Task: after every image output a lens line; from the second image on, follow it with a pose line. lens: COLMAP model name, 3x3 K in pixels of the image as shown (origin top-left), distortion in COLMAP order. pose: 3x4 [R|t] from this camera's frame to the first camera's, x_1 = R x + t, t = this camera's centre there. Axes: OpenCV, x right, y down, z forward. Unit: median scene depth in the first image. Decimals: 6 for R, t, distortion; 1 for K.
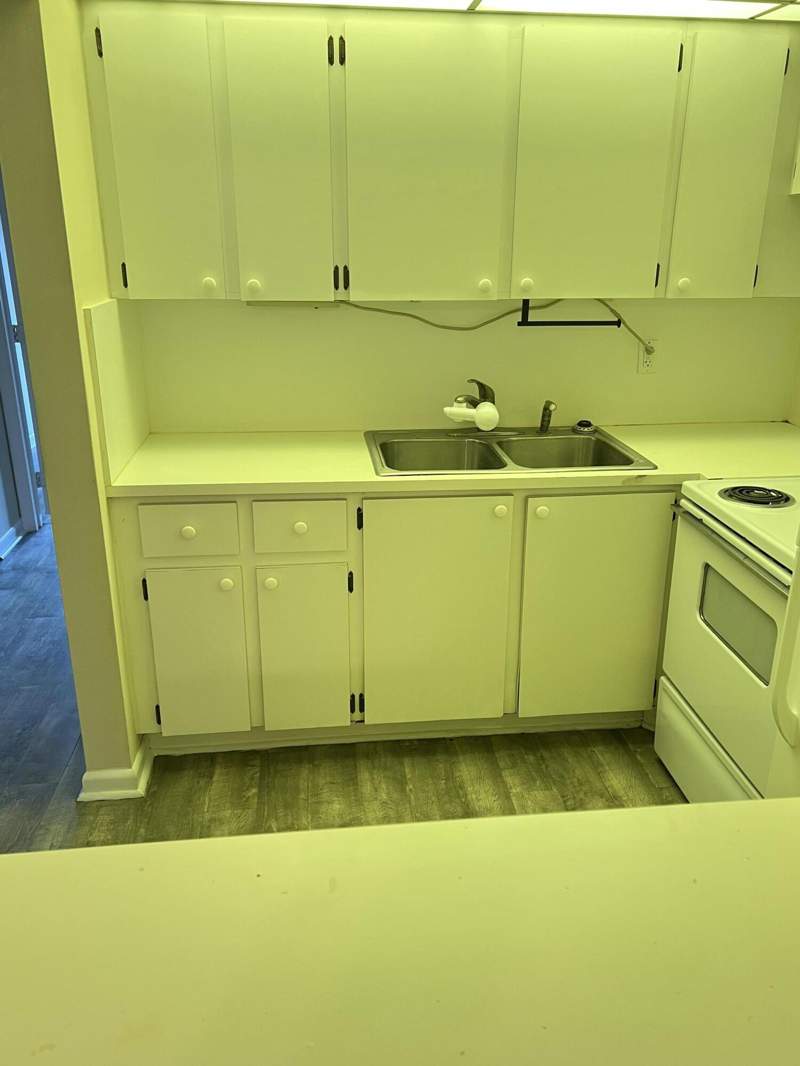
lens RADIAL K [[852.7, 0, 406.8], [0, 852.7, 529.0], [0, 0, 1]] dist [0.048453, -0.044798]
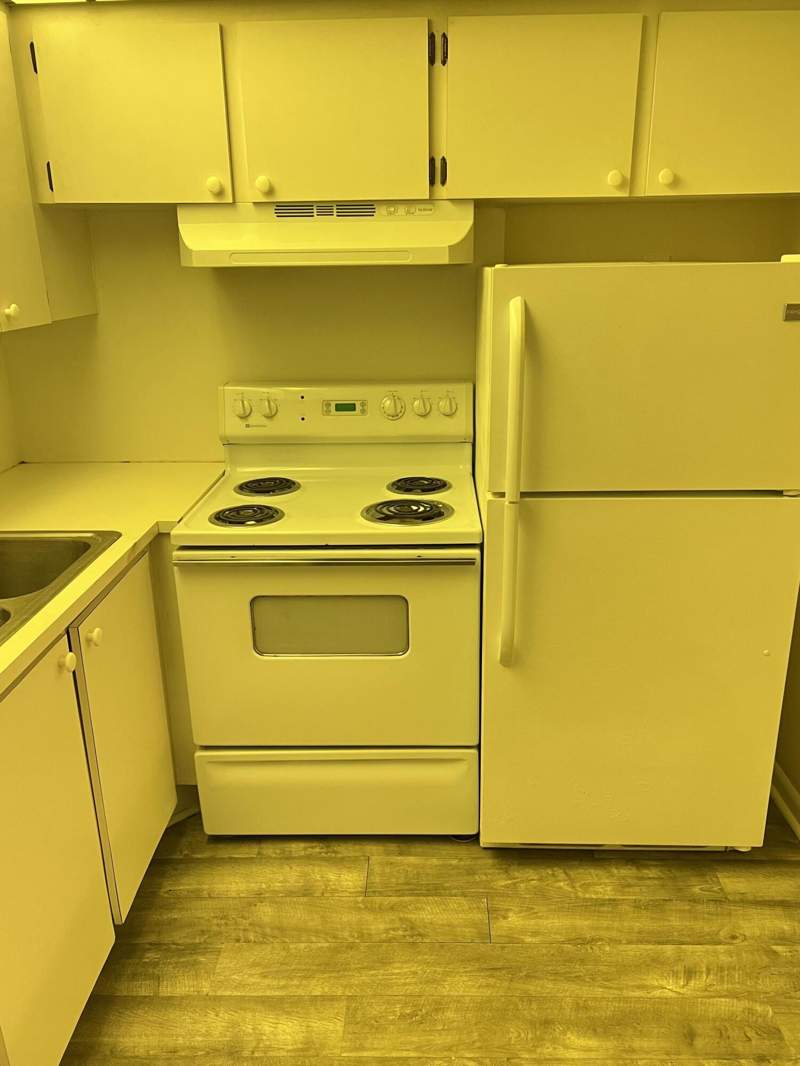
lens RADIAL K [[852.7, 0, 405.3], [0, 852.7, 535.7], [0, 0, 1]] dist [0.048453, -0.044798]
pose [[0.144517, -0.331270, 0.932403, -0.402438], [0.360910, 0.895027, 0.262052, -0.172908], [-0.921335, 0.298642, 0.248905, 0.523257]]
